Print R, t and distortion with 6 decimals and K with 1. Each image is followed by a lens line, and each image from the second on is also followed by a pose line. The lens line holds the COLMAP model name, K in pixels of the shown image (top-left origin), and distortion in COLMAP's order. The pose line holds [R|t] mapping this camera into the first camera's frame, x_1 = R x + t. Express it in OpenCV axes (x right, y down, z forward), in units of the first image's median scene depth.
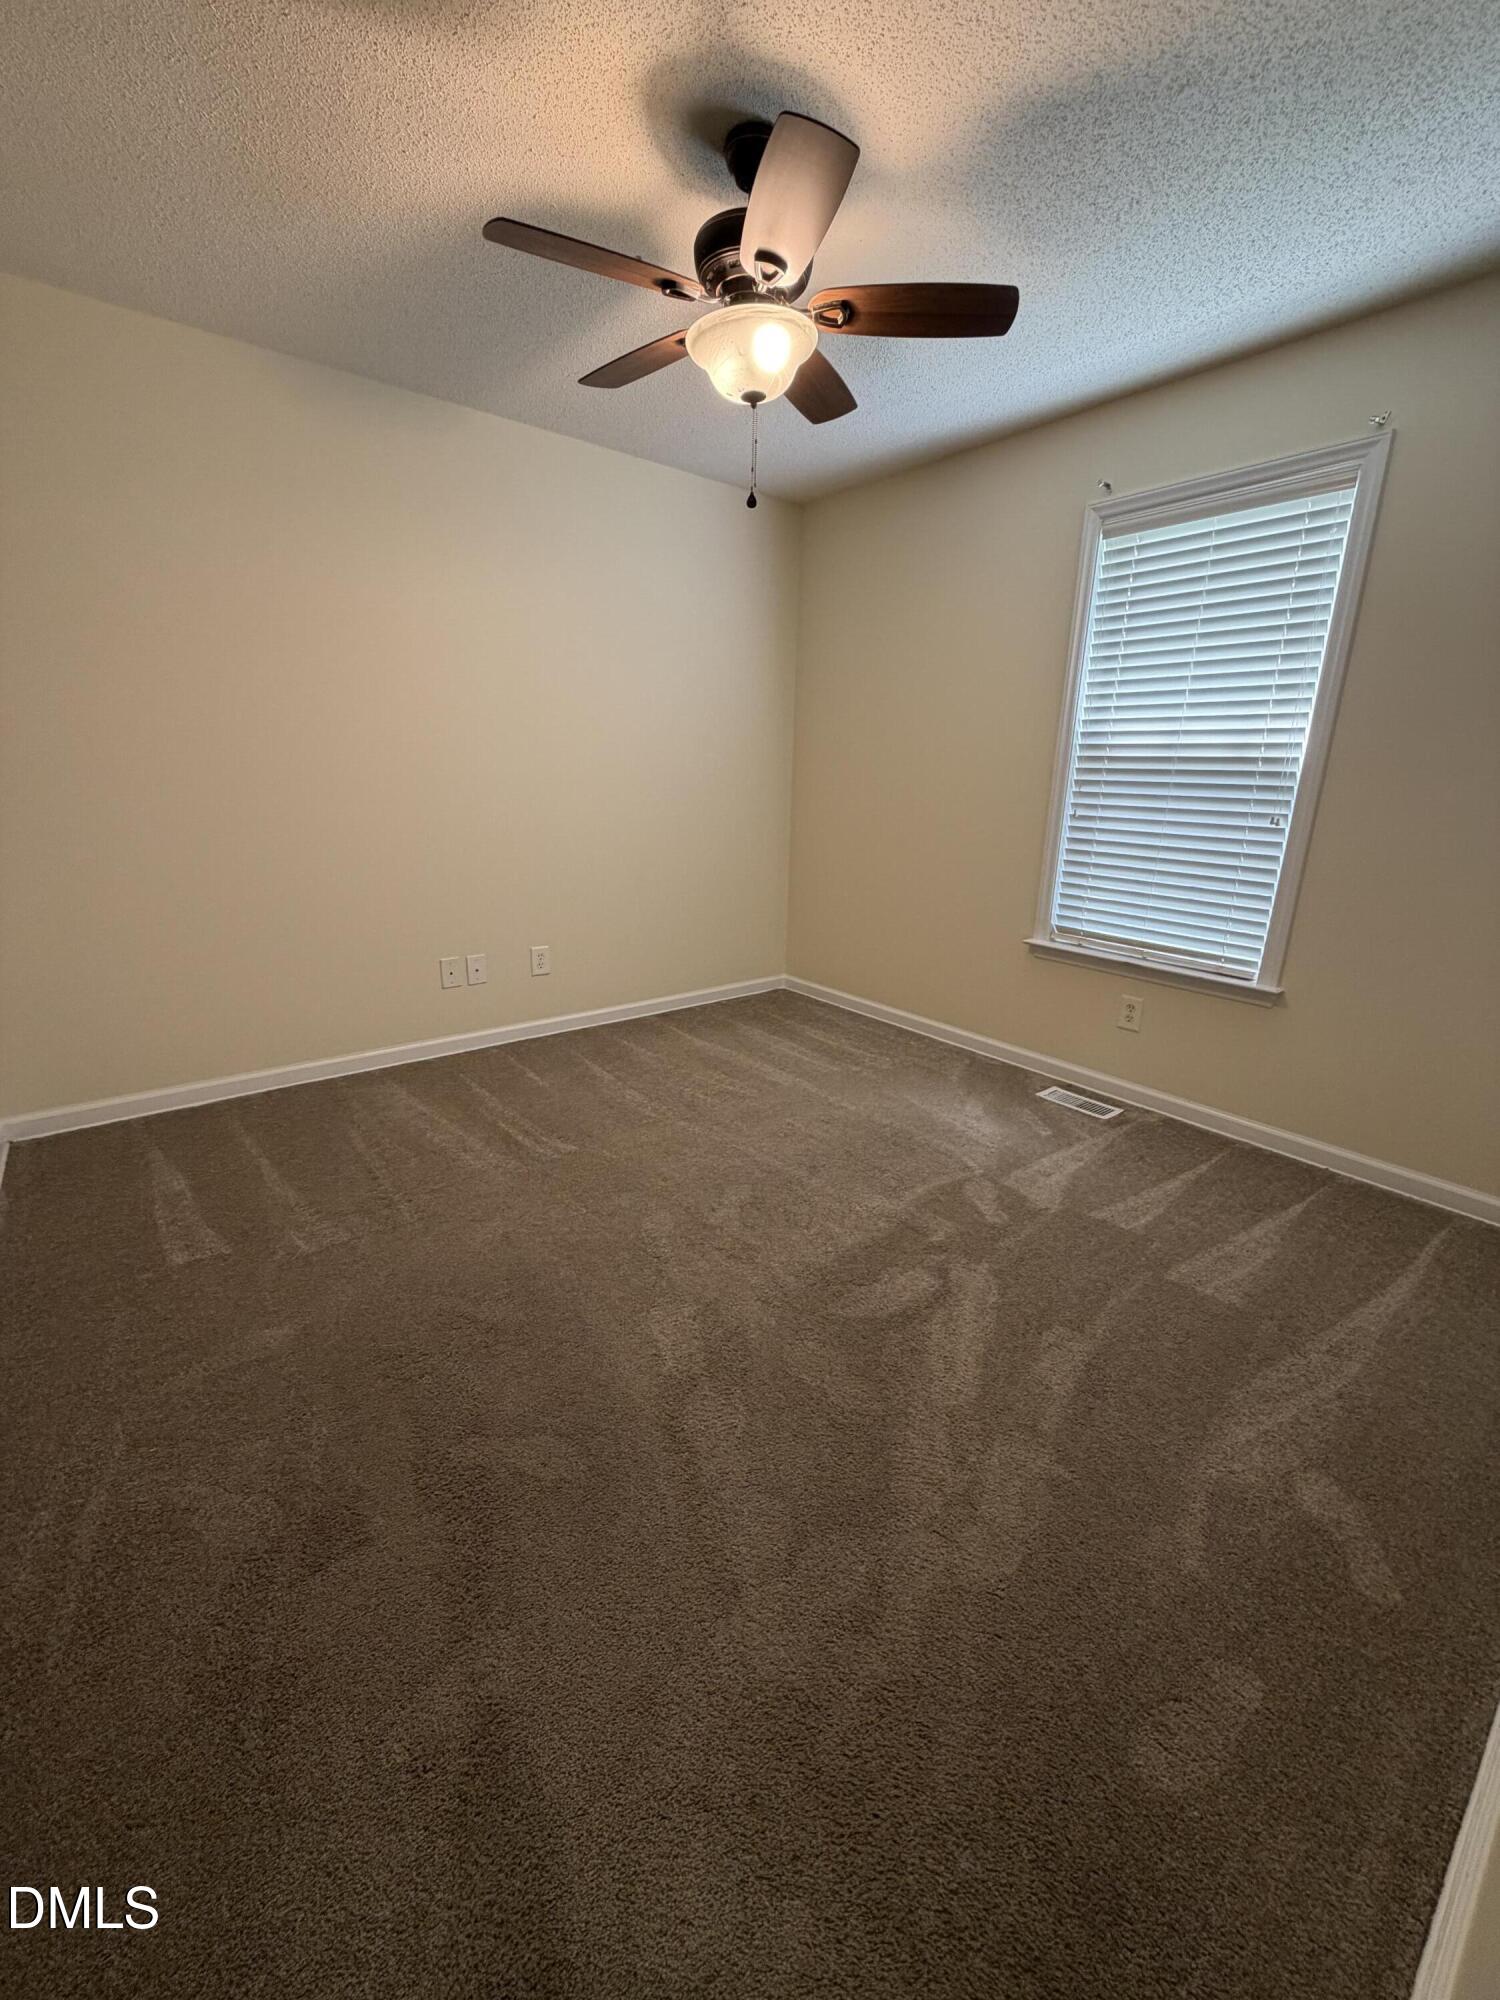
lens RADIAL K [[799.9, 0, 749.4], [0, 799.9, 996.2], [0, 0, 1]] dist [0.000410, 0.000002]
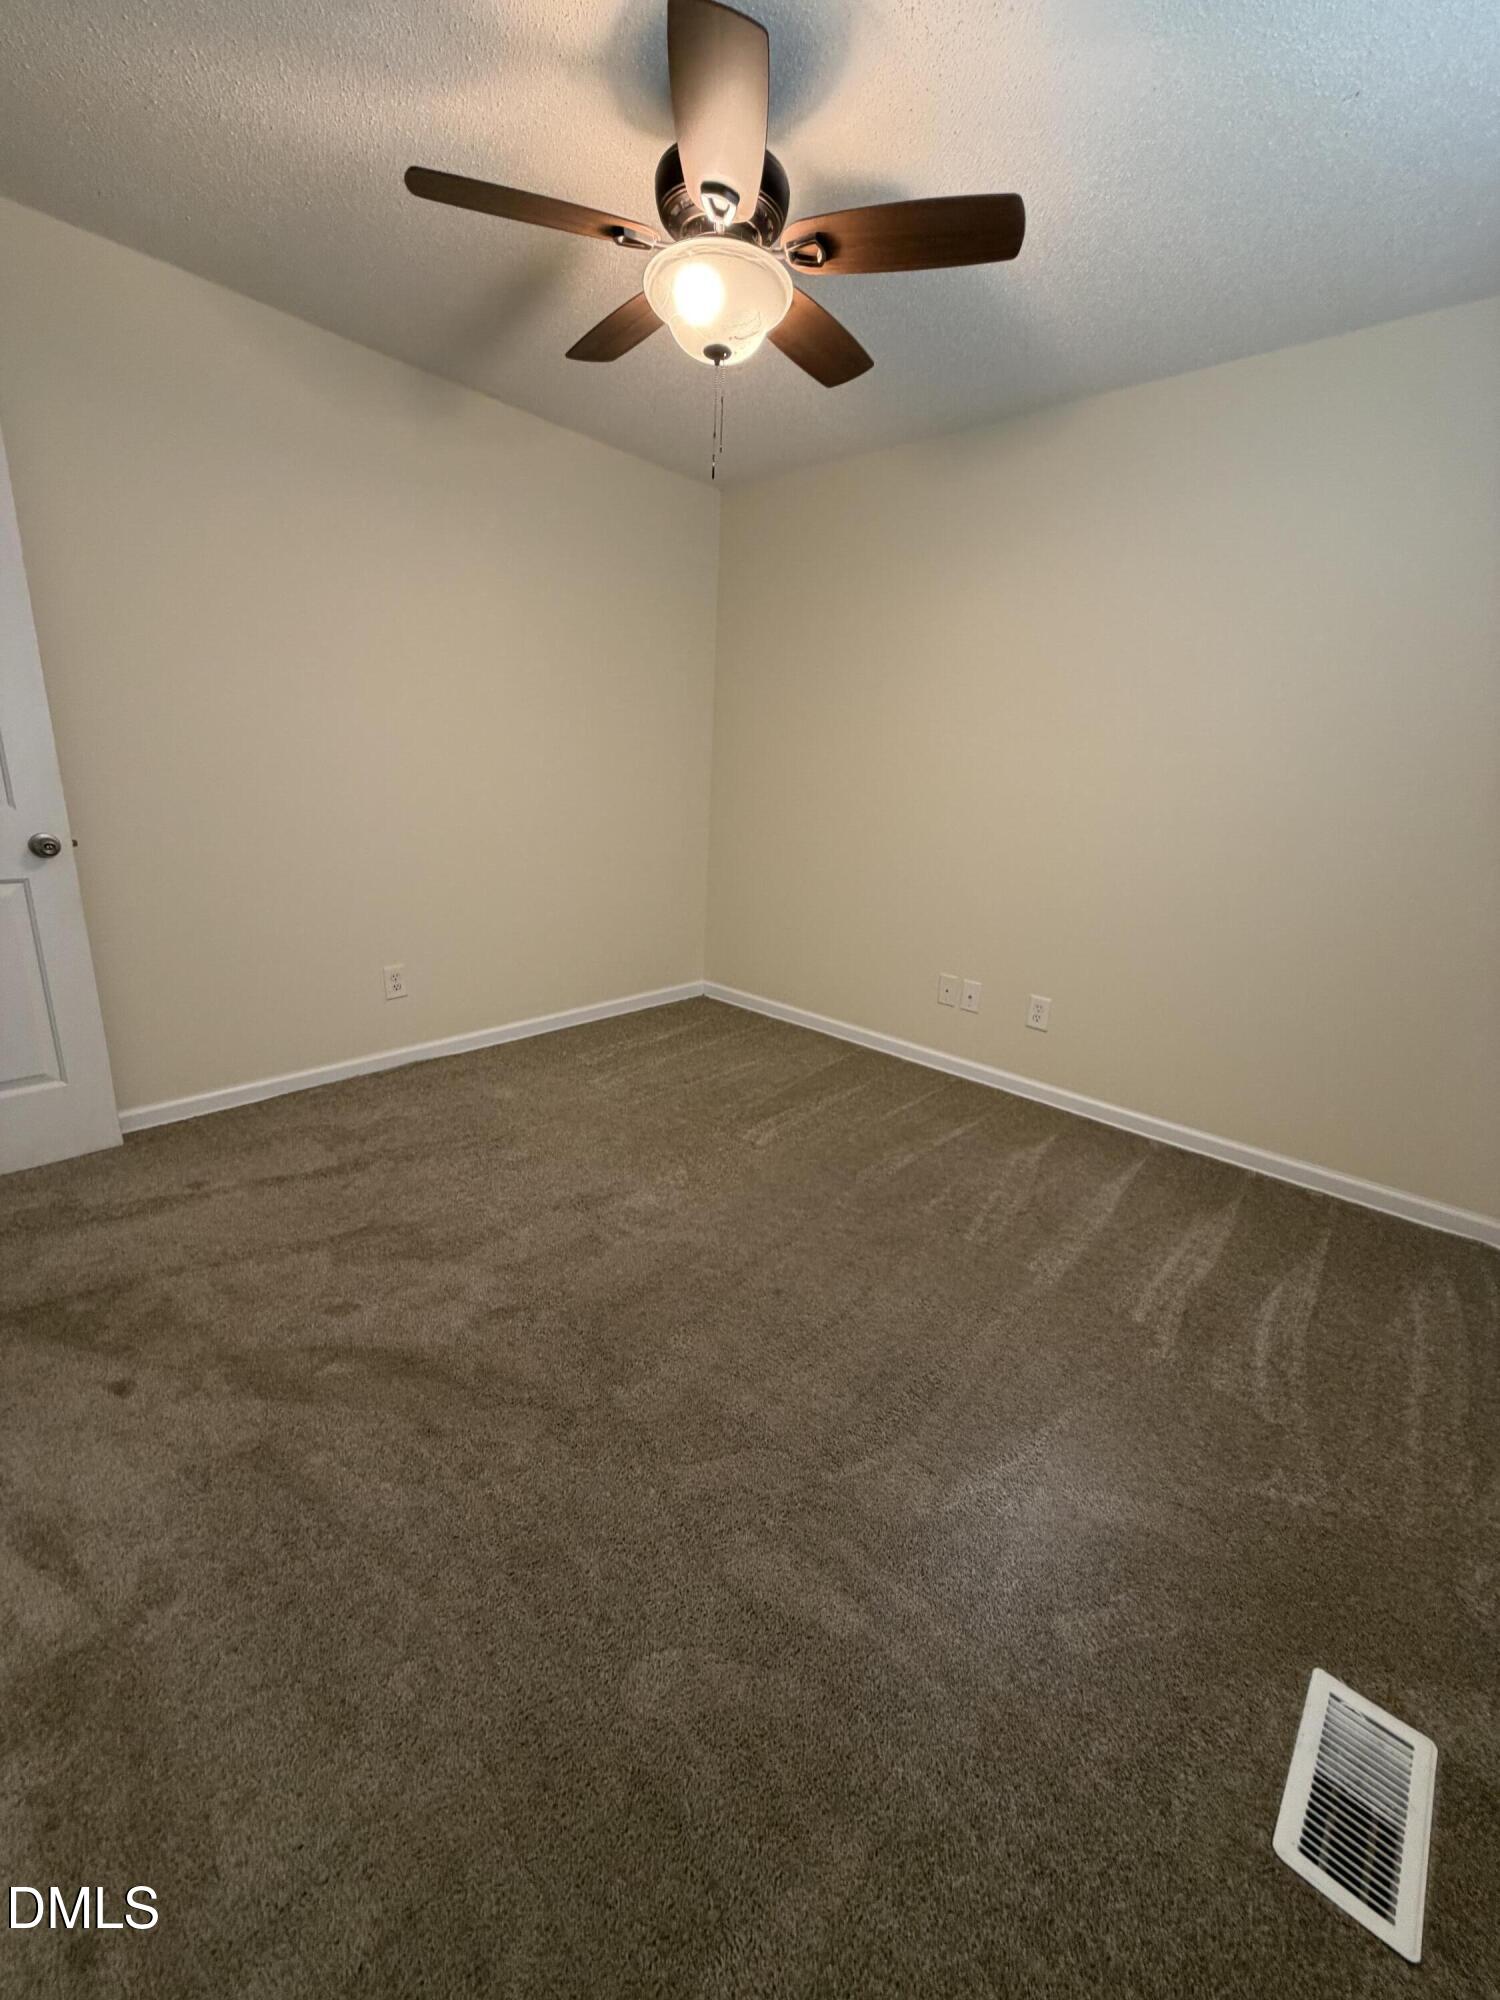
lens RADIAL K [[799.9, 0, 745.7], [0, 799.9, 1003.2], [0, 0, 1]] dist [0.000410, 0.000002]
pose [[0.144031, 0.275305, -0.950506, 0.576436], [-0.315081, 0.923291, 0.219678, -0.161897], [0.938072, 0.267846, 0.219725, 0.565682]]
